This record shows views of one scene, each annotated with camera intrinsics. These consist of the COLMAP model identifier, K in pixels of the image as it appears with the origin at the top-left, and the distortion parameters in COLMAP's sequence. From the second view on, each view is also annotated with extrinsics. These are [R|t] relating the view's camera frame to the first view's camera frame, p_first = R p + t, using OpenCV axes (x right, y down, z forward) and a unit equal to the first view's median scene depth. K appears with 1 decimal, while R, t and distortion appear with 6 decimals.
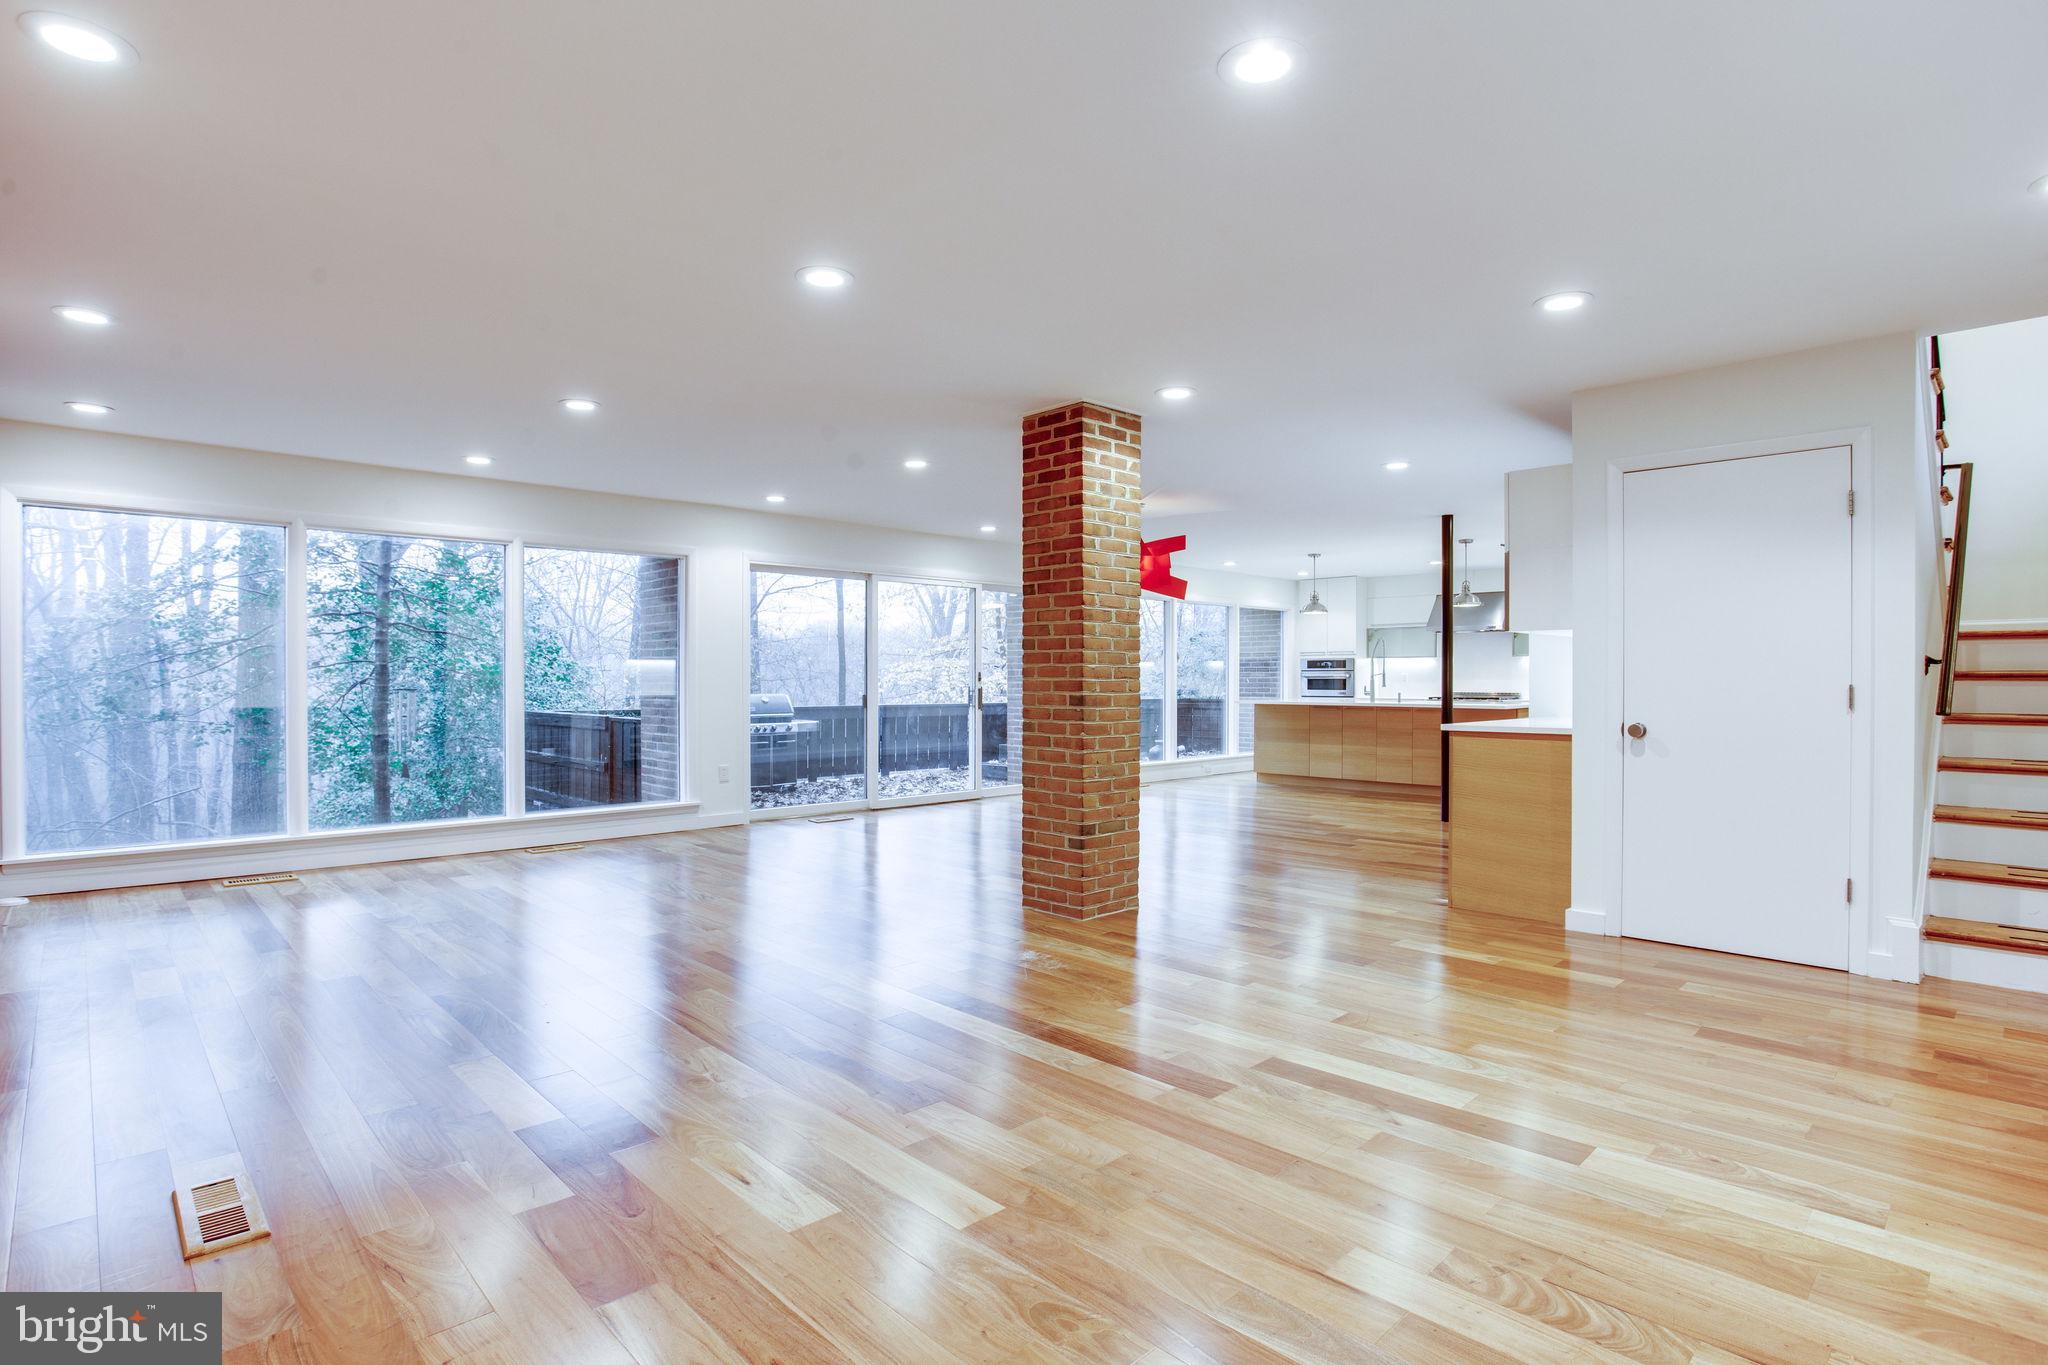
lens RADIAL K [[992.6, 0, 1029.8], [0, 992.6, 682.5], [0, 0, 1]] dist [-0.000699, 0.001300]
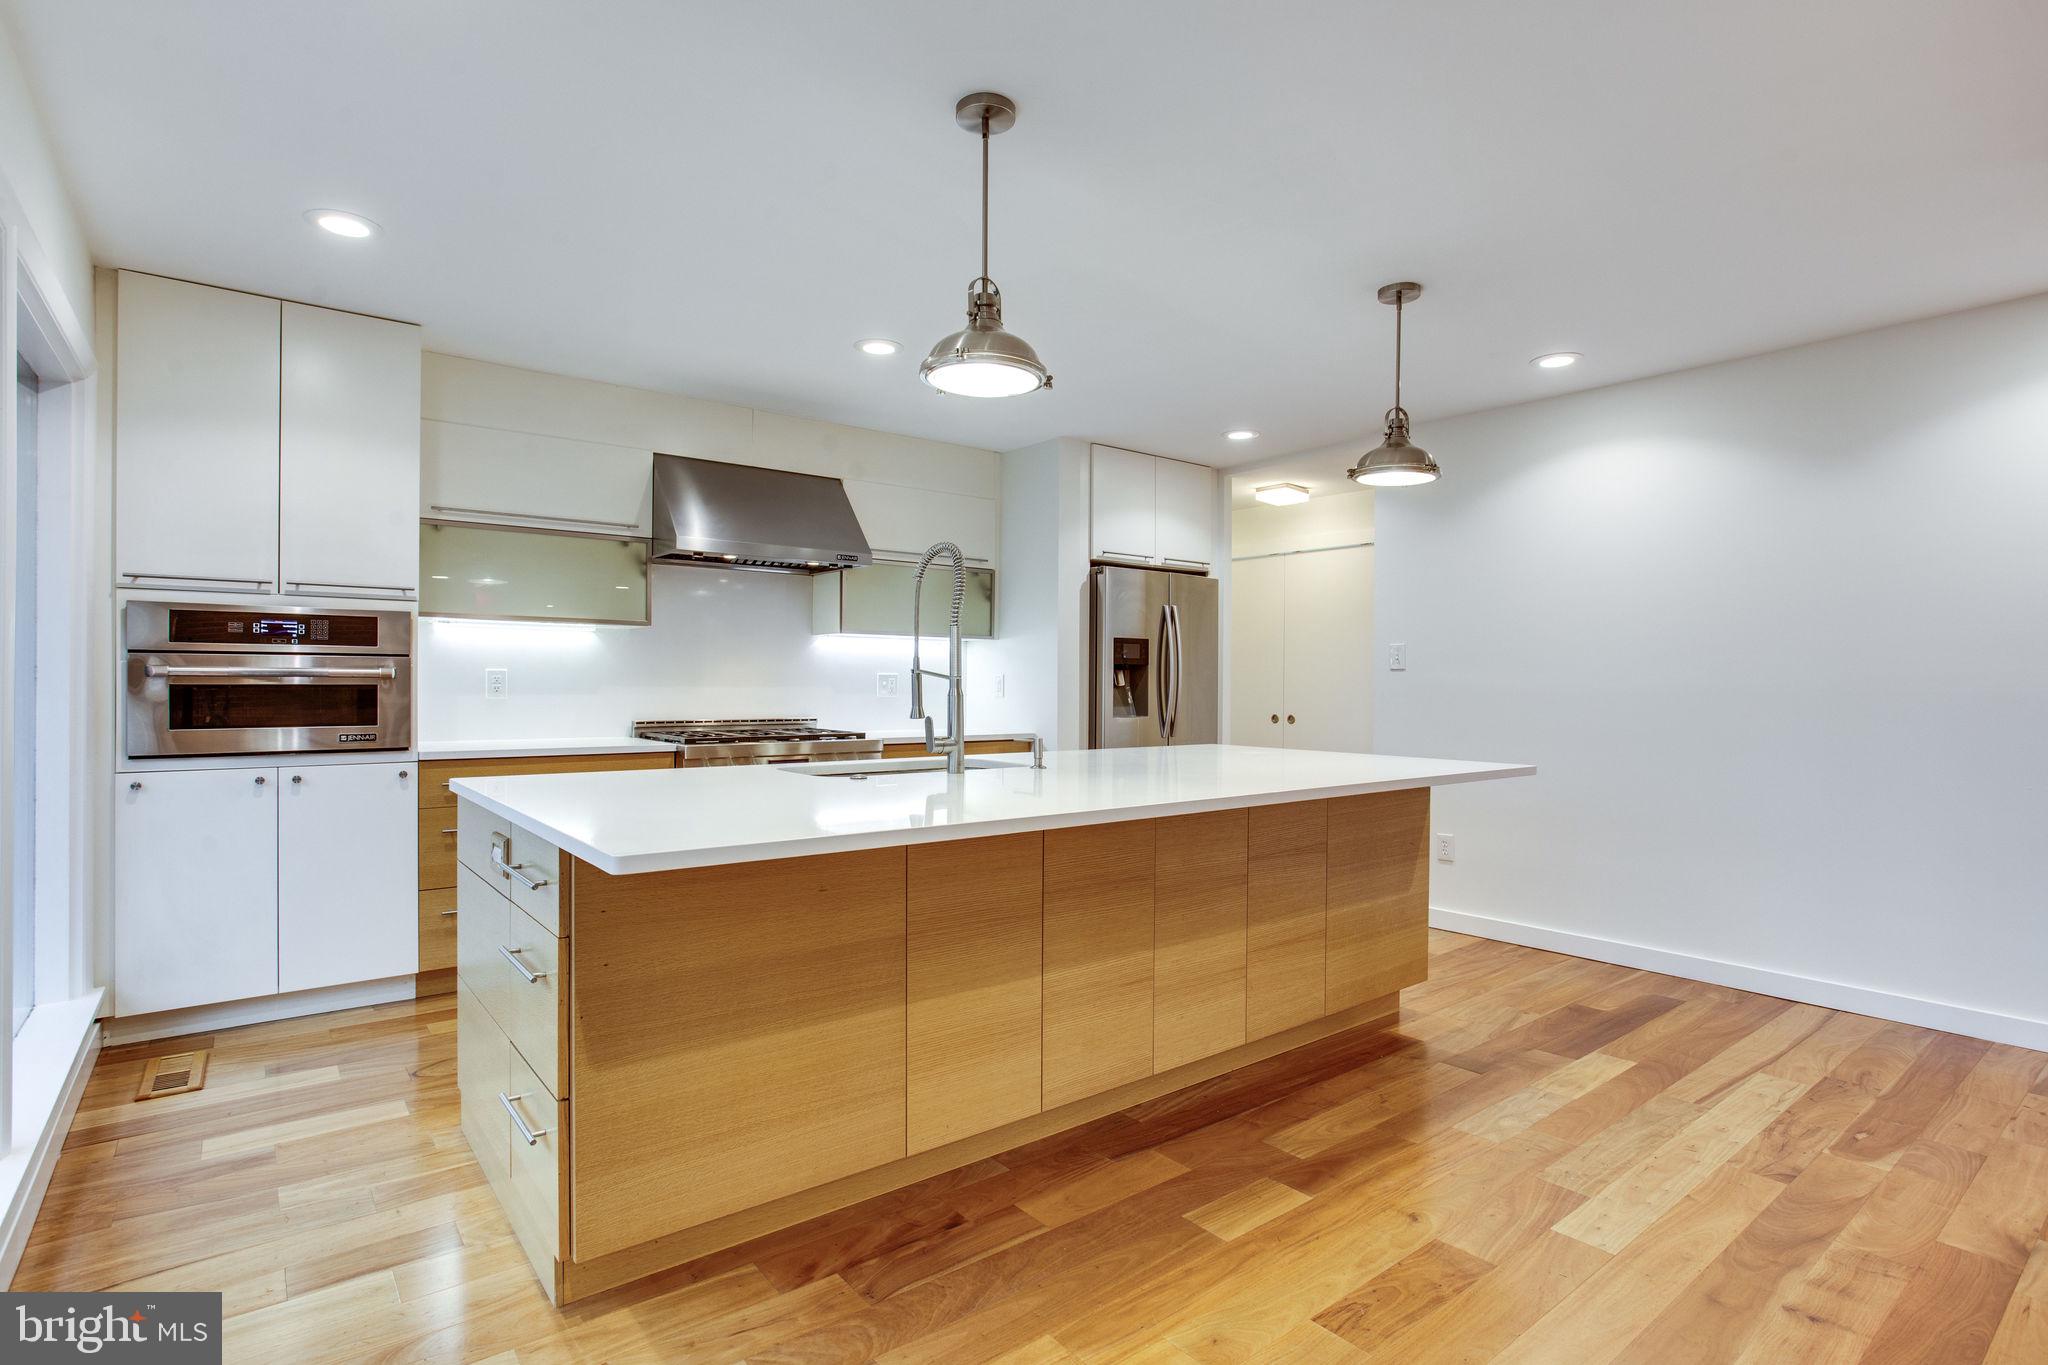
lens RADIAL K [[992.6, 0, 1034.4], [0, 992.6, 689.6], [0, 0, 1]] dist [-0.000699, 0.001300]
pose [[0.133886, -0.007042, 0.990972, 0.179796], [-0.003353, 0.999966, 0.007559, -0.013659], [-0.990991, -0.004335, 0.133858, 2.175921]]
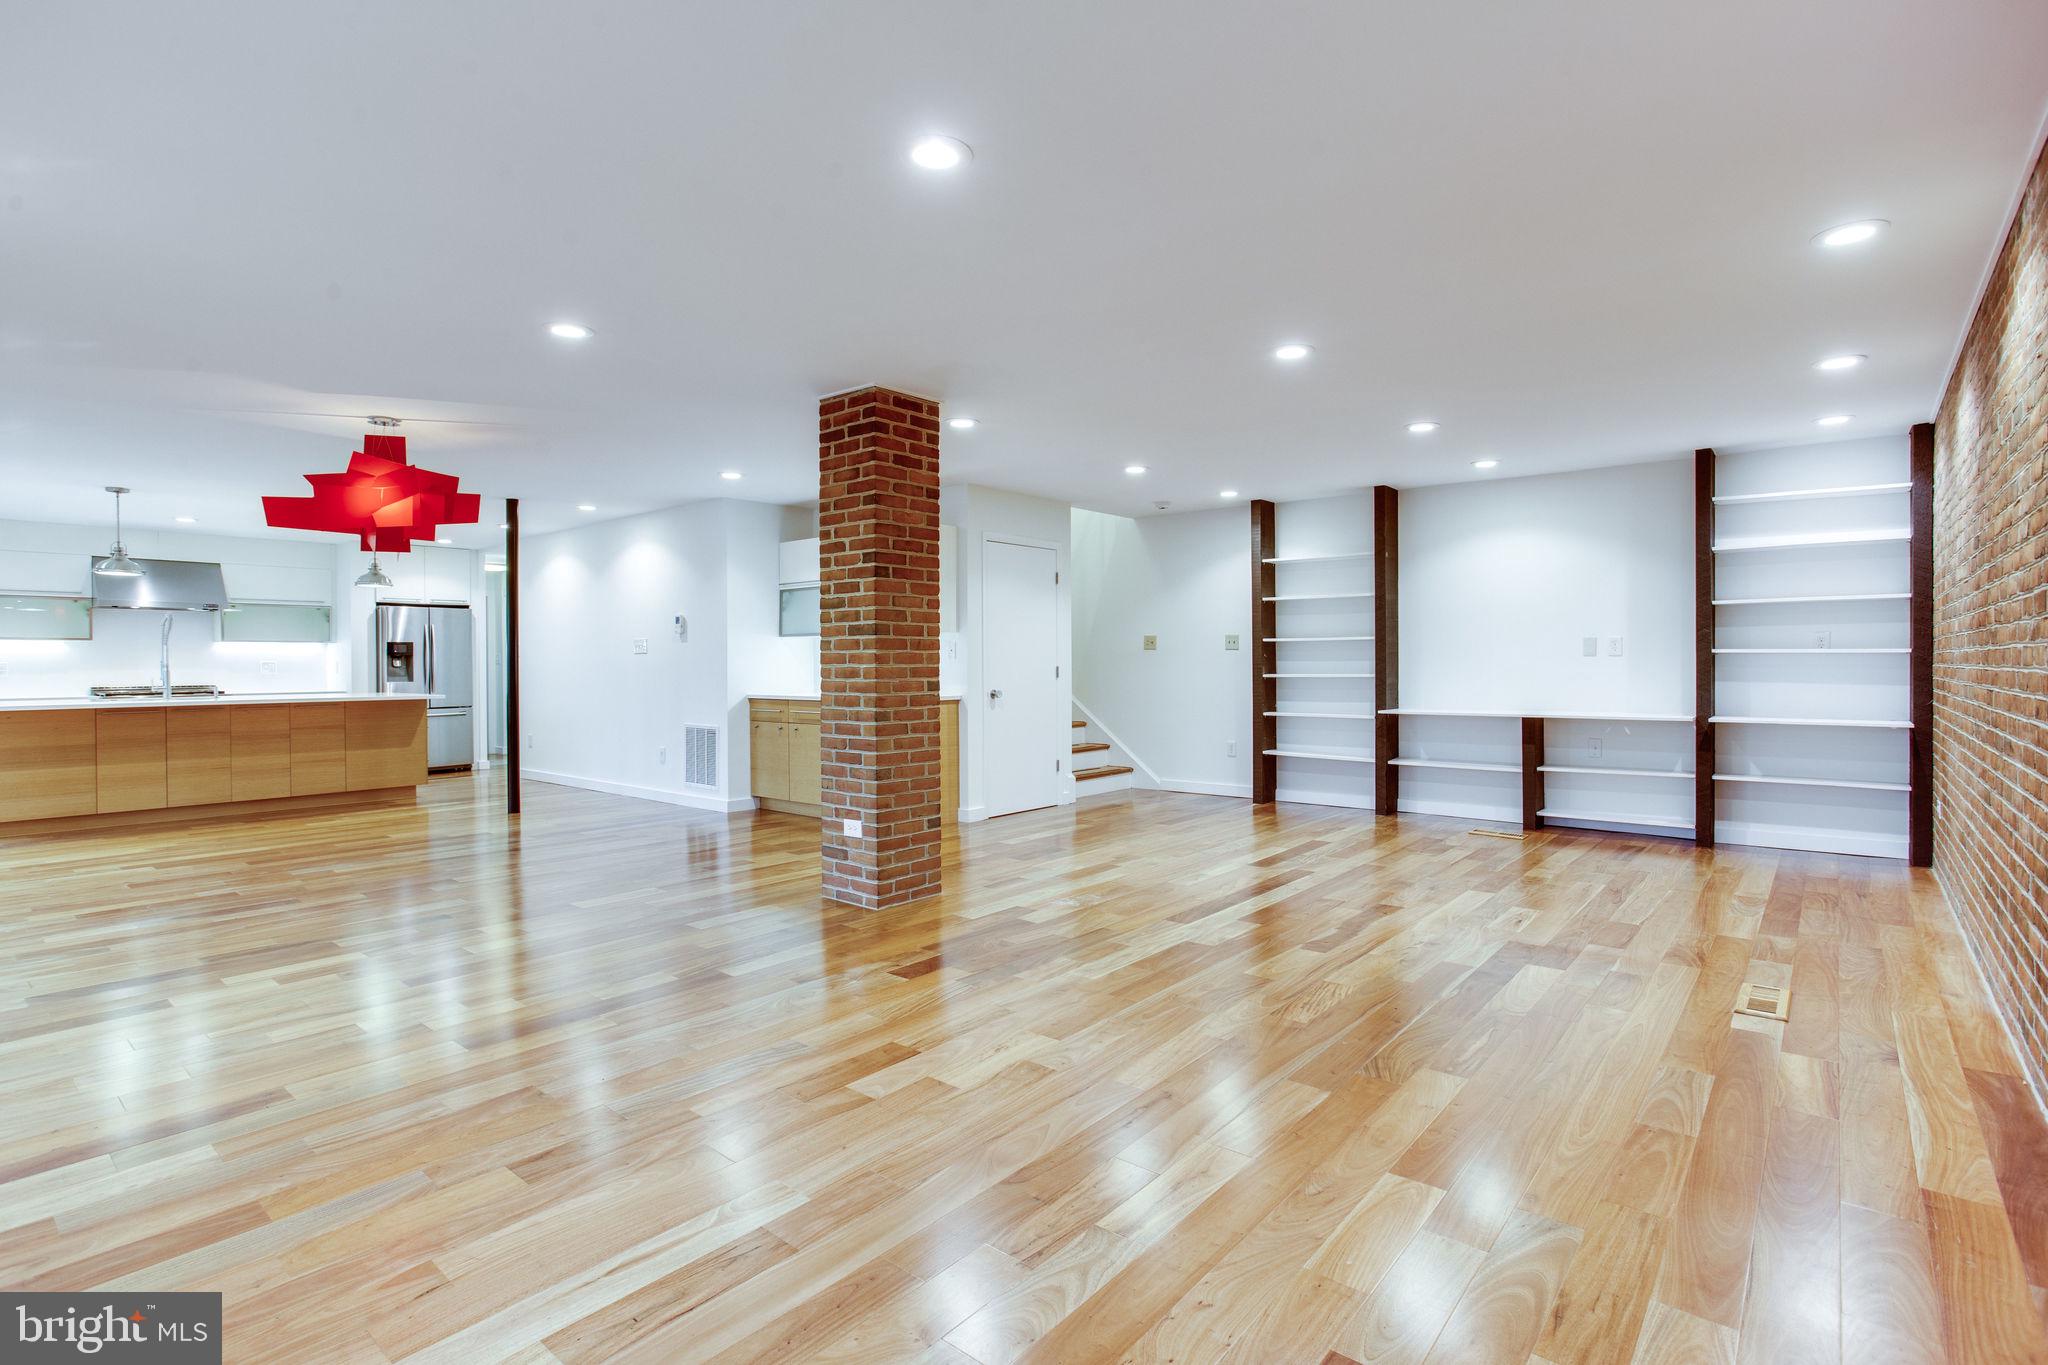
lens RADIAL K [[992.6, 0, 1016.7], [0, 992.6, 668.5], [0, 0, 1]] dist [-0.000699, 0.001300]
pose [[-0.050617, -0.007122, 0.998693, -0.977721], [0.010597, 0.999914, 0.007668, -0.007077], [-0.998662, 0.010971, -0.050537, 0.942185]]
